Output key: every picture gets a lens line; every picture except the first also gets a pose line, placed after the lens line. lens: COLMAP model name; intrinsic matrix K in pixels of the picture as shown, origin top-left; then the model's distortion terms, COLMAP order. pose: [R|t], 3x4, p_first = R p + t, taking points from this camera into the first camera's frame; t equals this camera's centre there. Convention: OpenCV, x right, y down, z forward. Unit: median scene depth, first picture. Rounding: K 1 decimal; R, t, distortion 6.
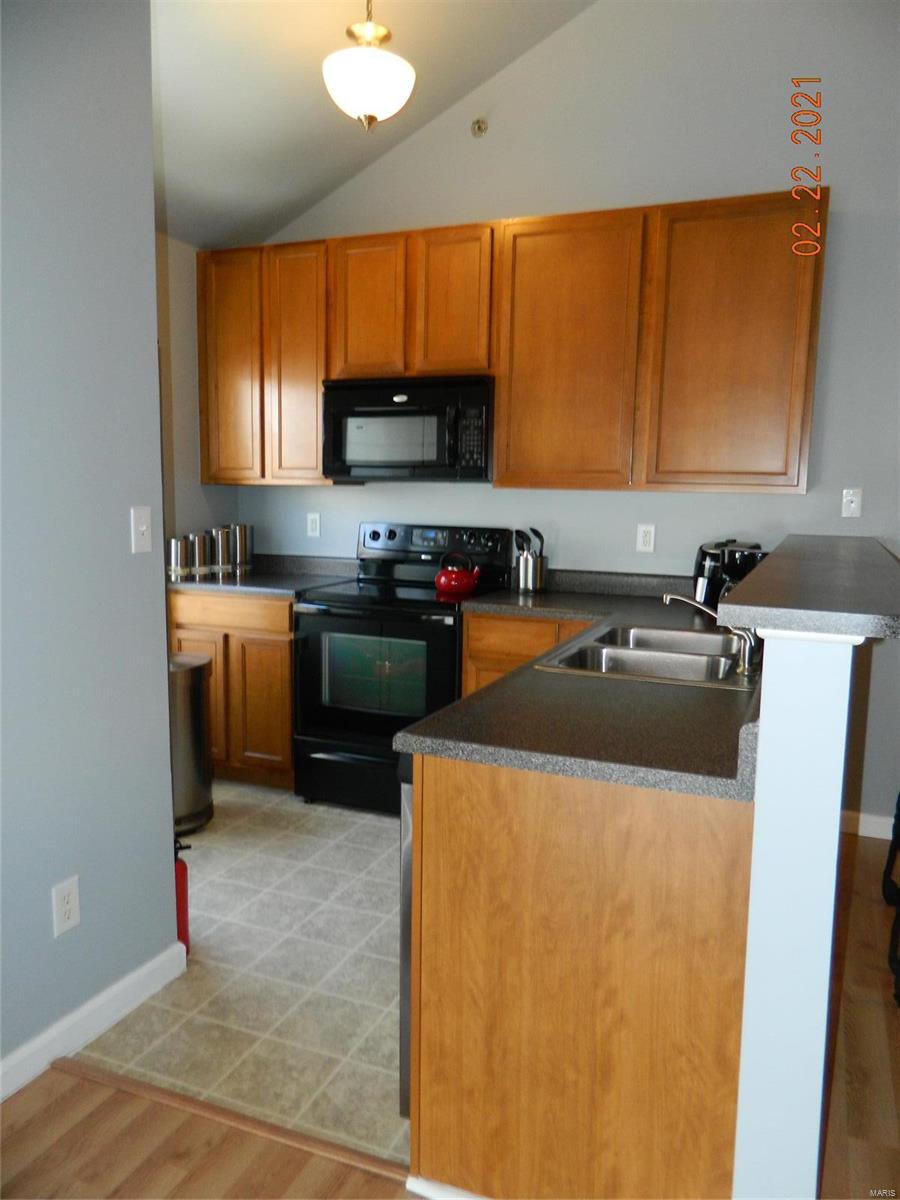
lens RADIAL K [[863.1, 0, 450.0], [0, 863.1, 600.0], [0, 0, 1]] dist [0.002961, 0.001206]
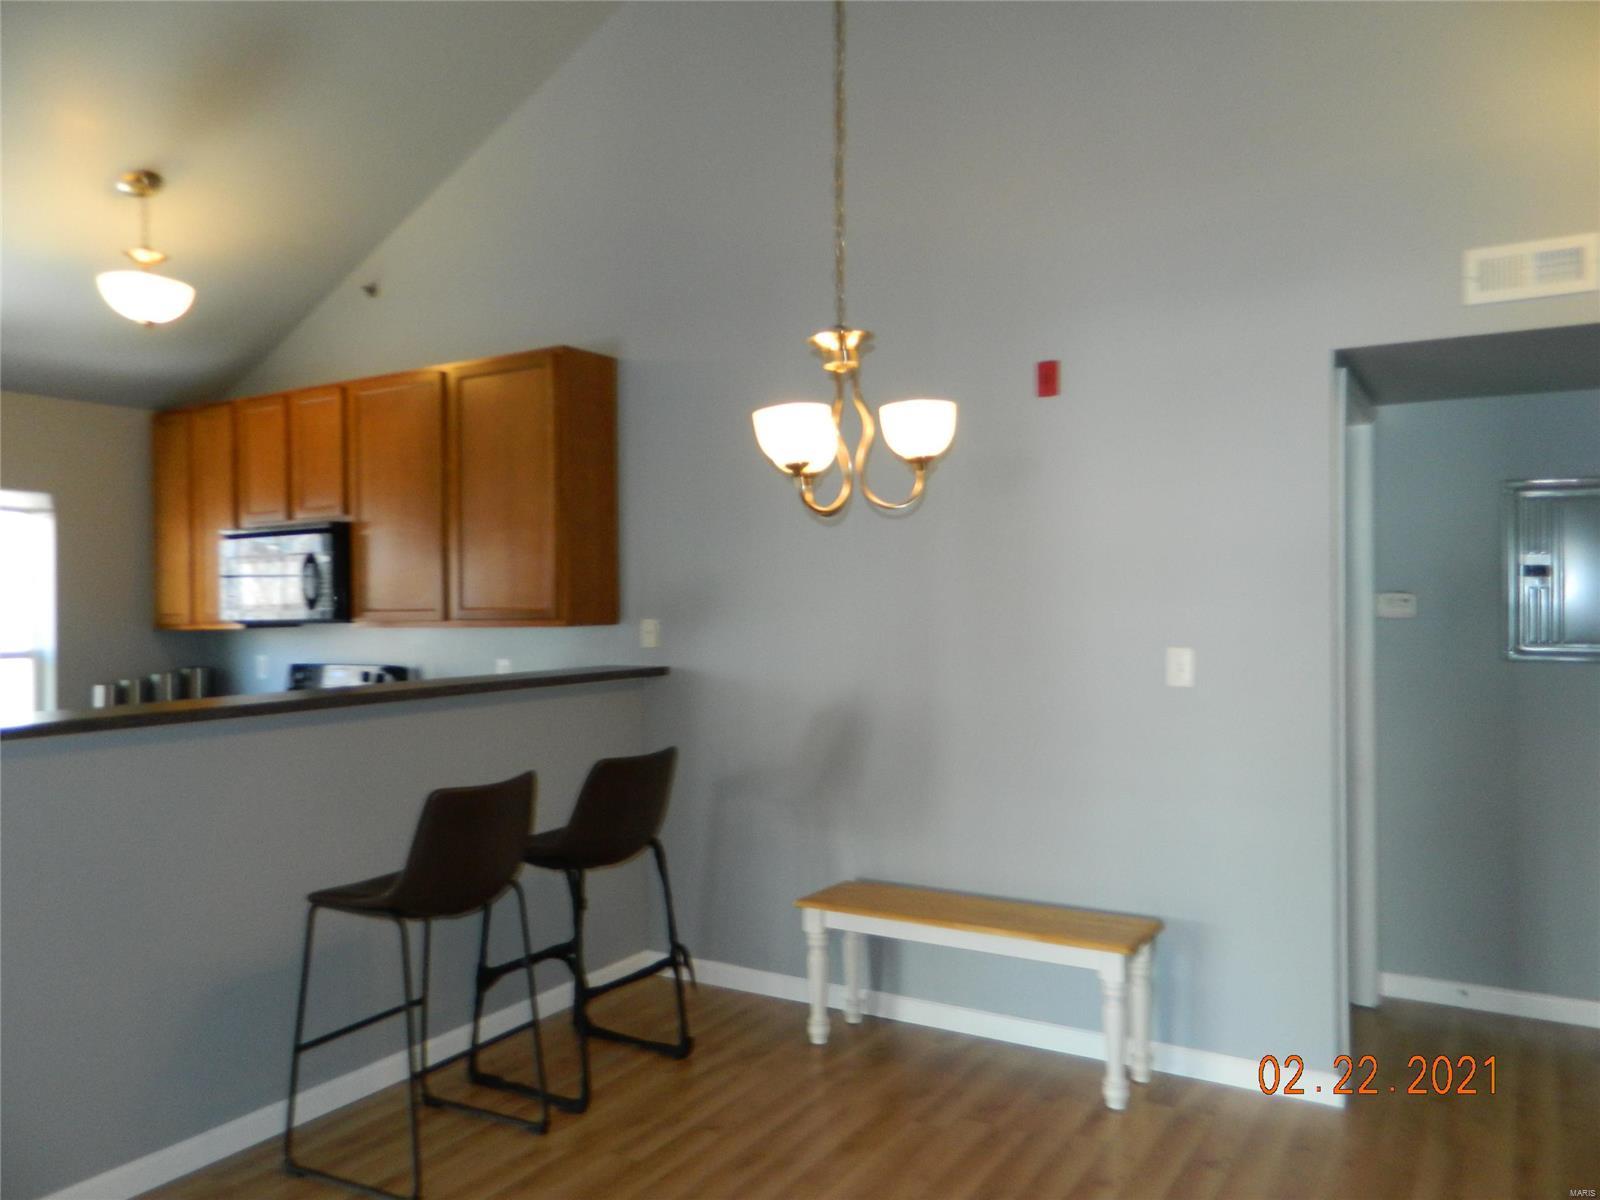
lens RADIAL K [[1185.6, 0, 800.0], [0, 1185.6, 600.0], [0, 0, 1]] dist [-0.004251, -0.001591]
pose [[0.987322, -0.023994, -0.156909, 0.692410], [0.002224, 0.990503, -0.137474, 0.024955], [0.158717, 0.135382, 0.977998, -0.257225]]
